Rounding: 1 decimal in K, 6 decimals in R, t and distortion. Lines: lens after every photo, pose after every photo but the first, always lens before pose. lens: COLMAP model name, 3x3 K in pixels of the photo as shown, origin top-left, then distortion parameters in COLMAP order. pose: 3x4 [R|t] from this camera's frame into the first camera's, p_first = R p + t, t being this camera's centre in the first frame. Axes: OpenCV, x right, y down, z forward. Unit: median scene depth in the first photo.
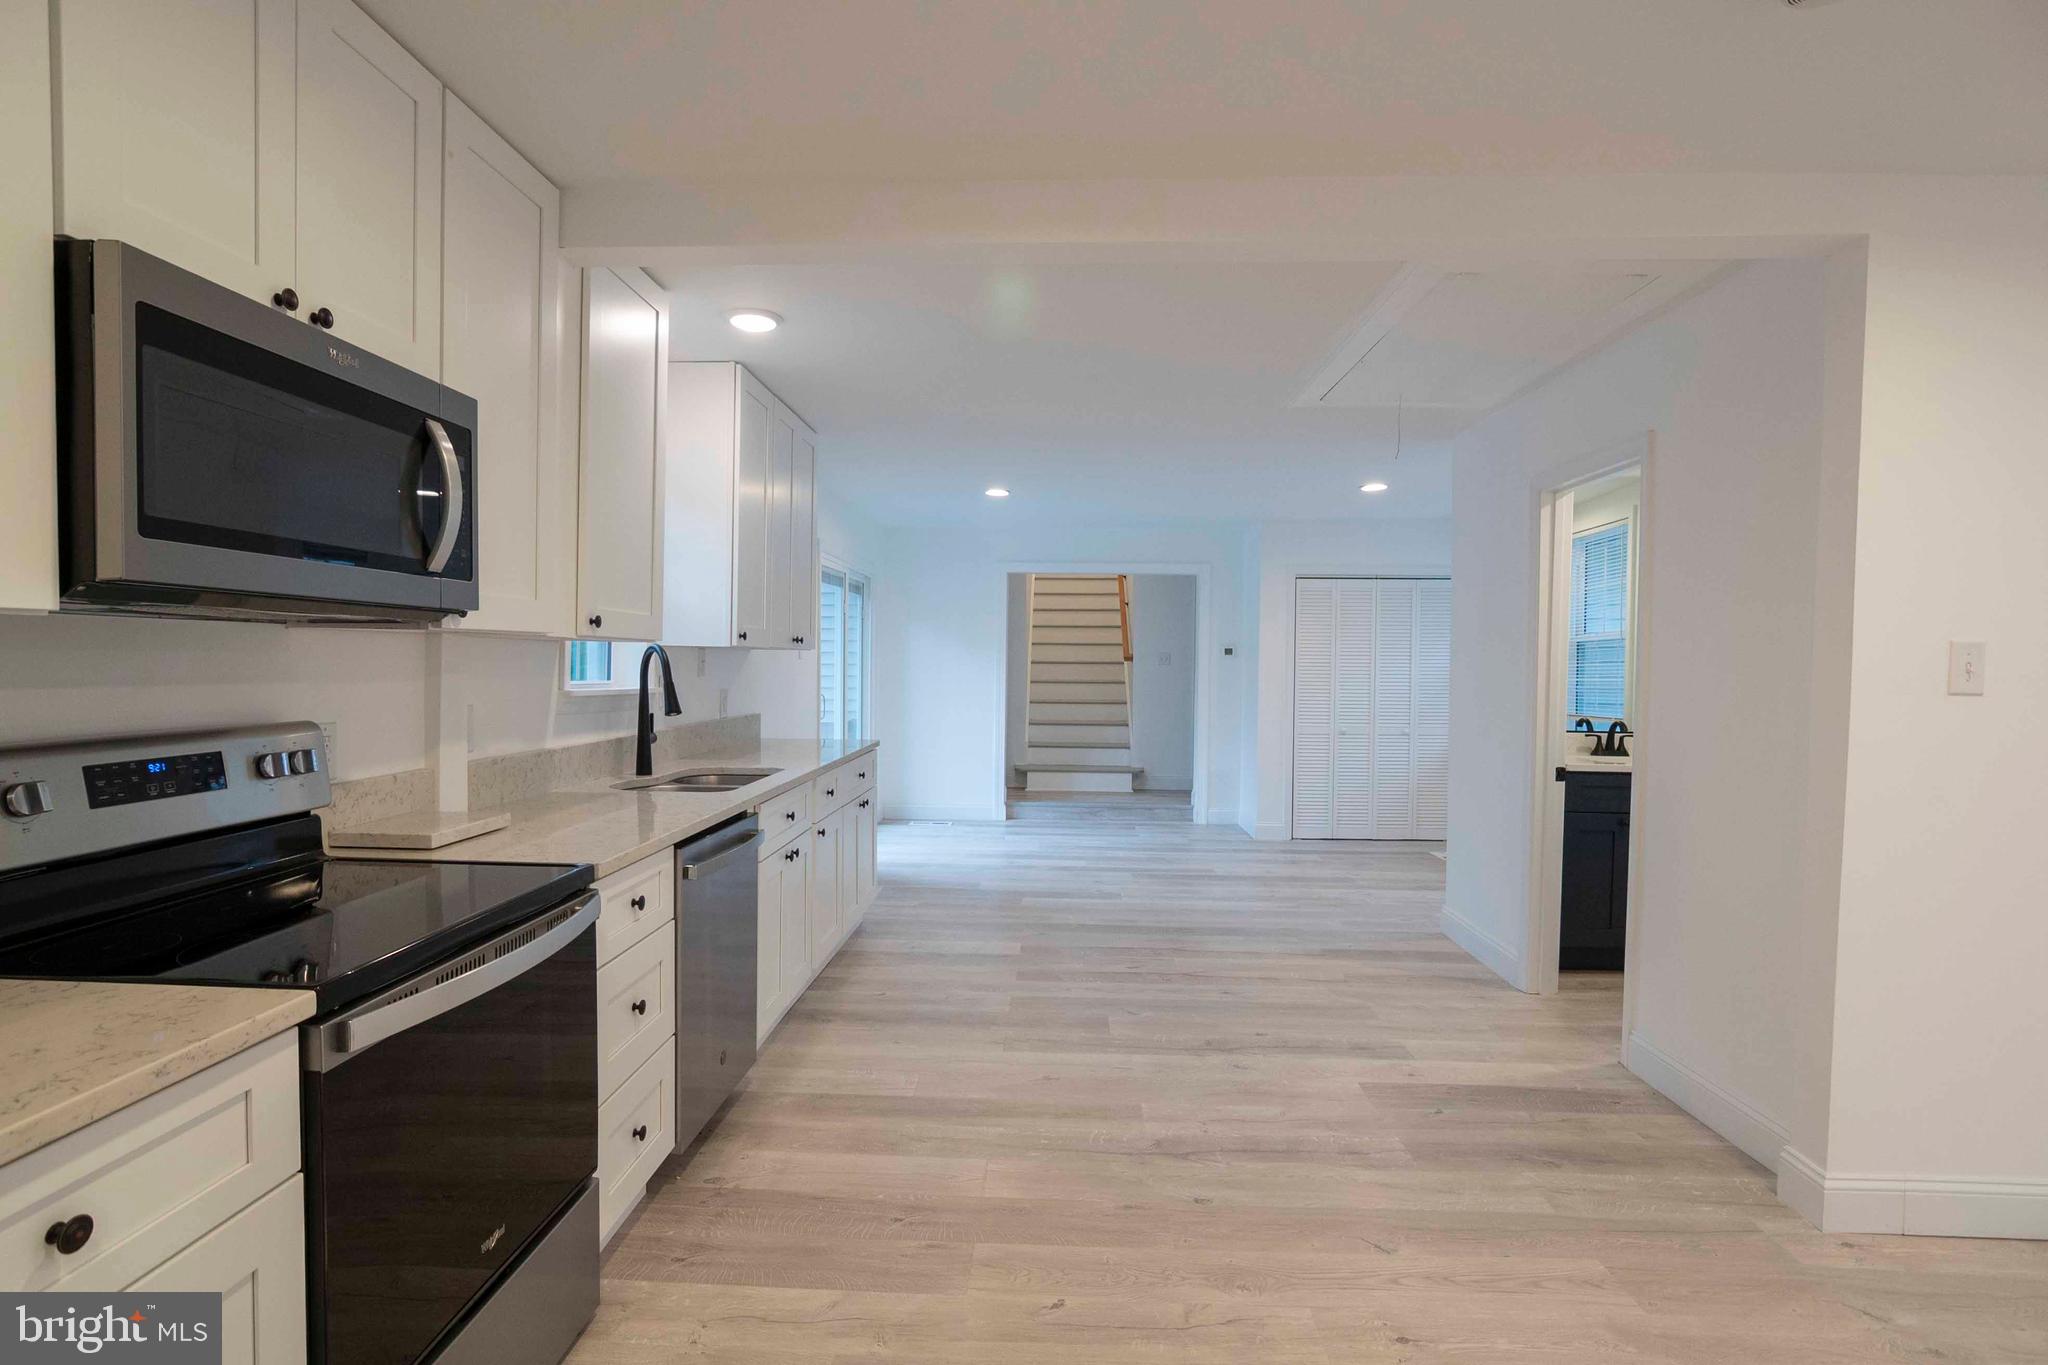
lens RADIAL K [[1012.5, 0, 1012.3], [0, 1012.5, 689.8], [0, 0, 1]] dist [-0.034325, 0.012349]
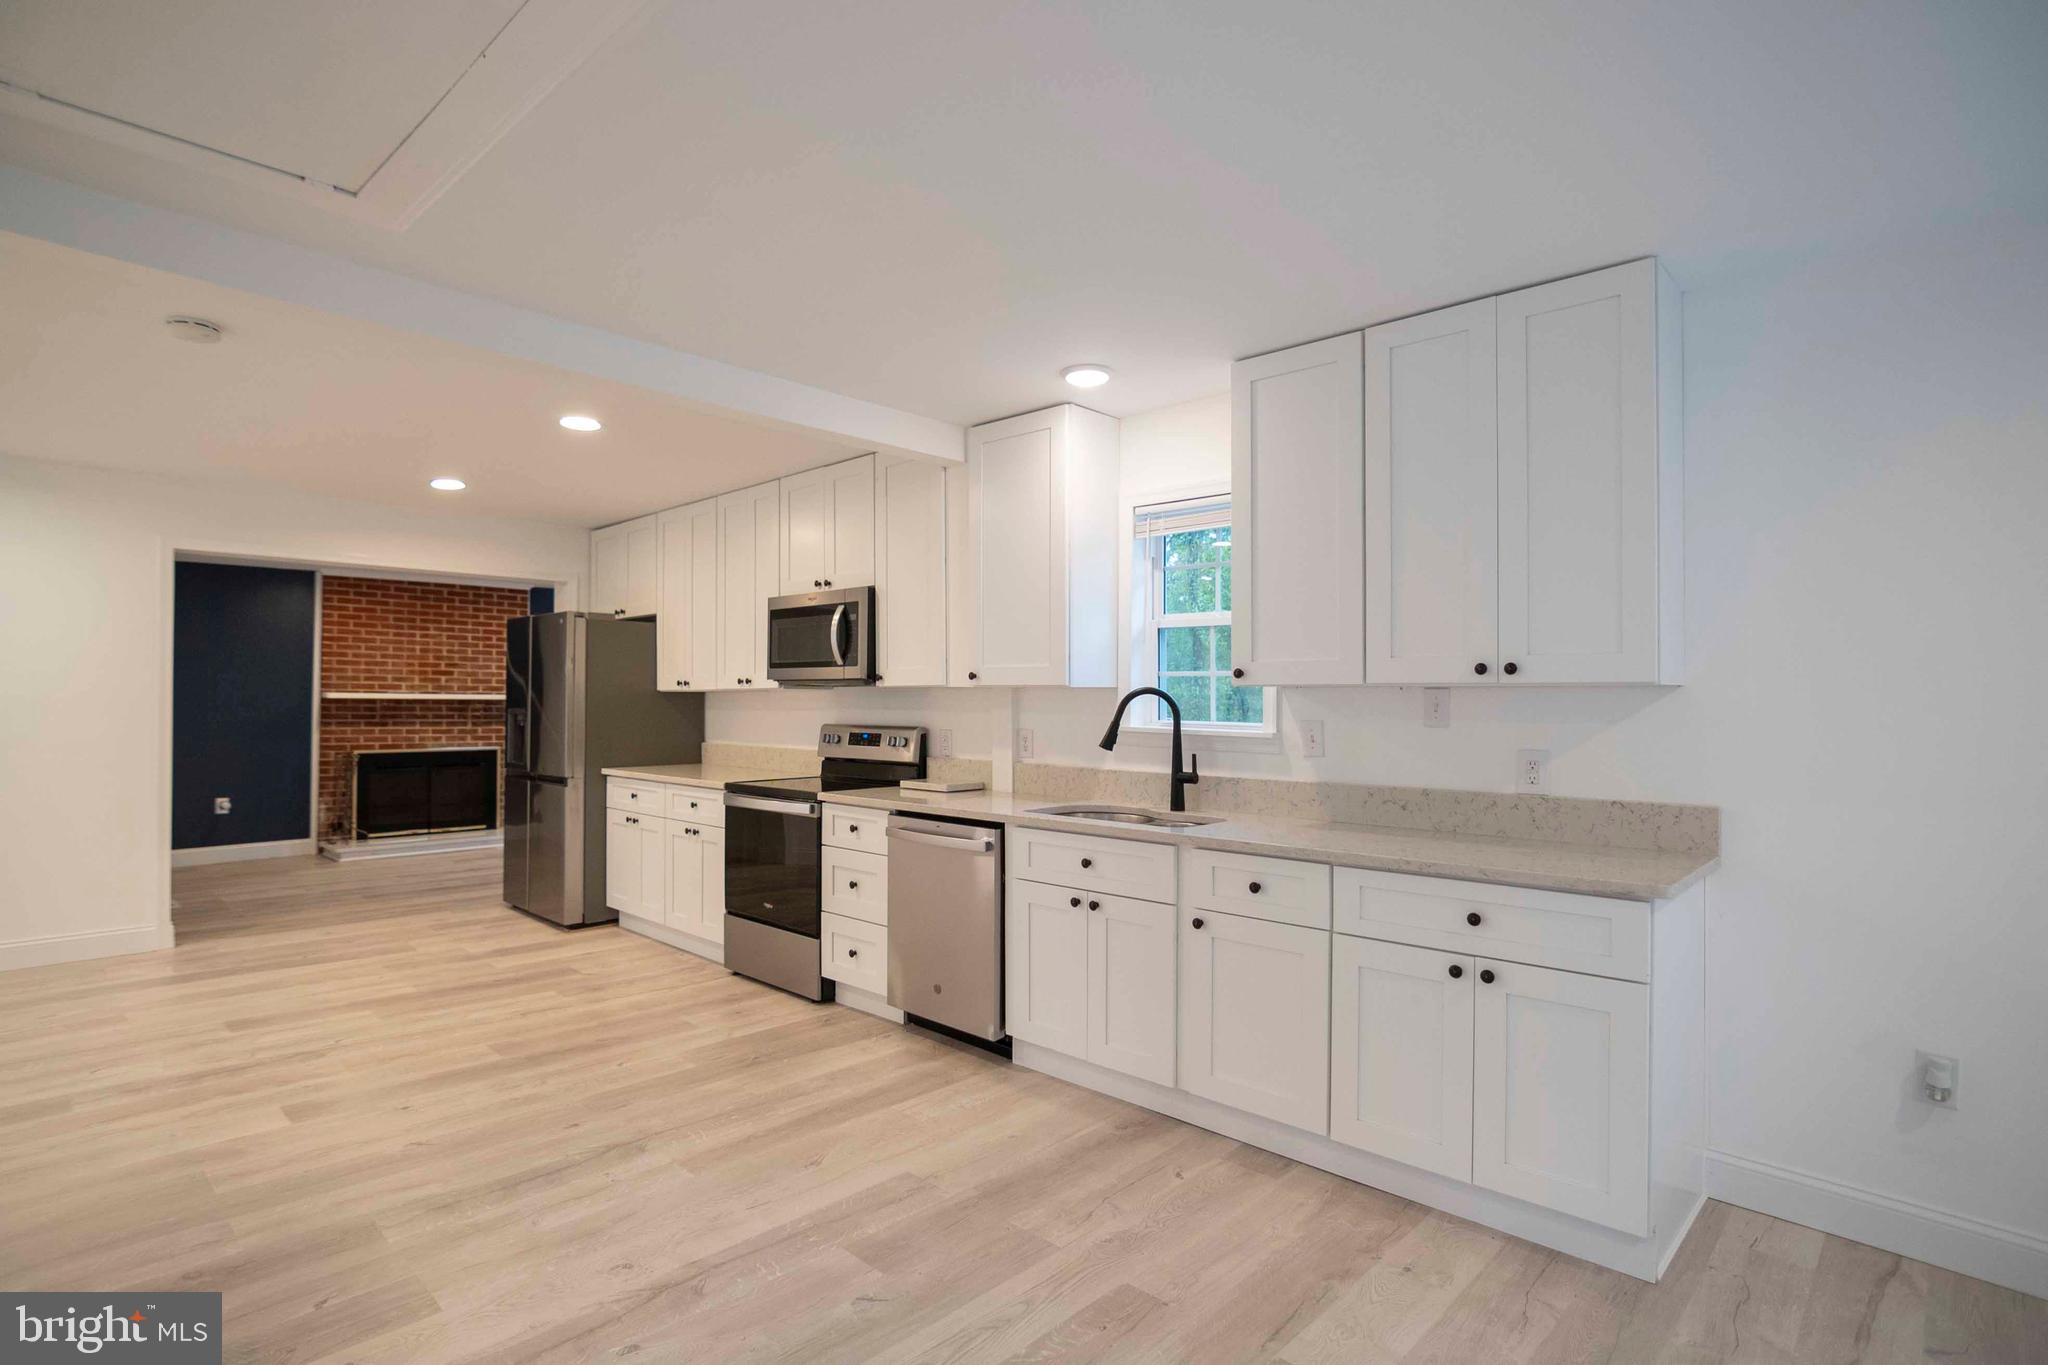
lens RADIAL K [[1012.5, 0, 1012.3], [0, 1012.5, 689.8], [0, 0, 1]] dist [-0.034325, 0.012349]
pose [[-0.653487, -0.022156, -0.756614, 0.703908], [-0.034914, 0.999390, 0.000890, -0.047801], [0.756132, 0.026998, -0.653862, 1.985132]]
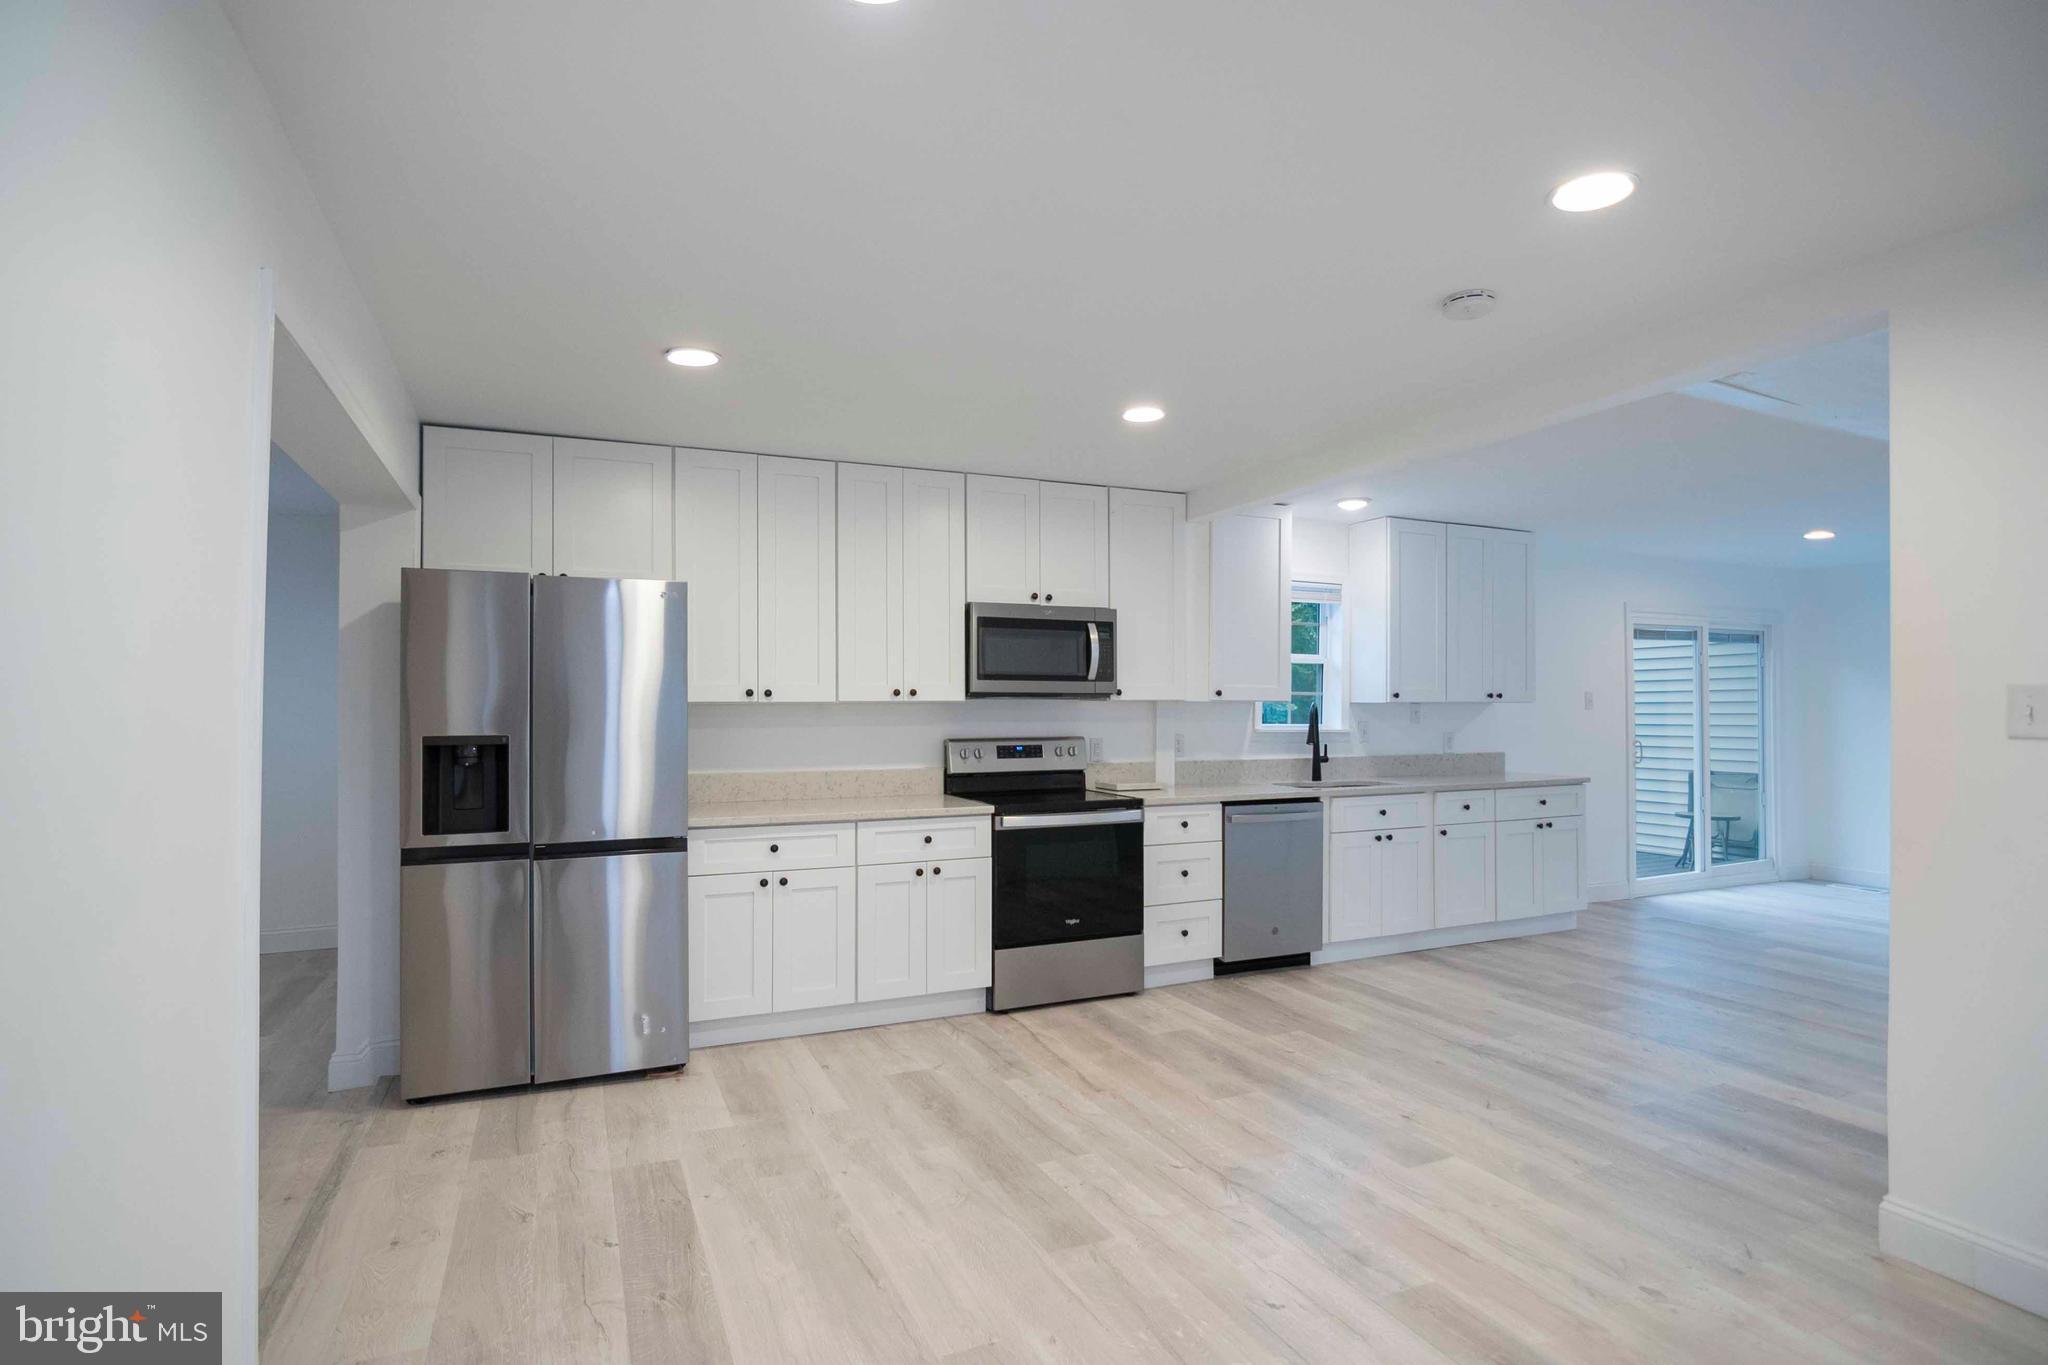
lens RADIAL K [[1012.5, 0, 1012.3], [0, 1012.5, 689.8], [0, 0, 1]] dist [-0.034325, 0.012349]
pose [[0.452259, -0.026322, -0.891498, 1.140328], [-0.020136, 0.999008, -0.039712, 0.013182], [0.891659, 0.035911, 0.451281, -0.262023]]
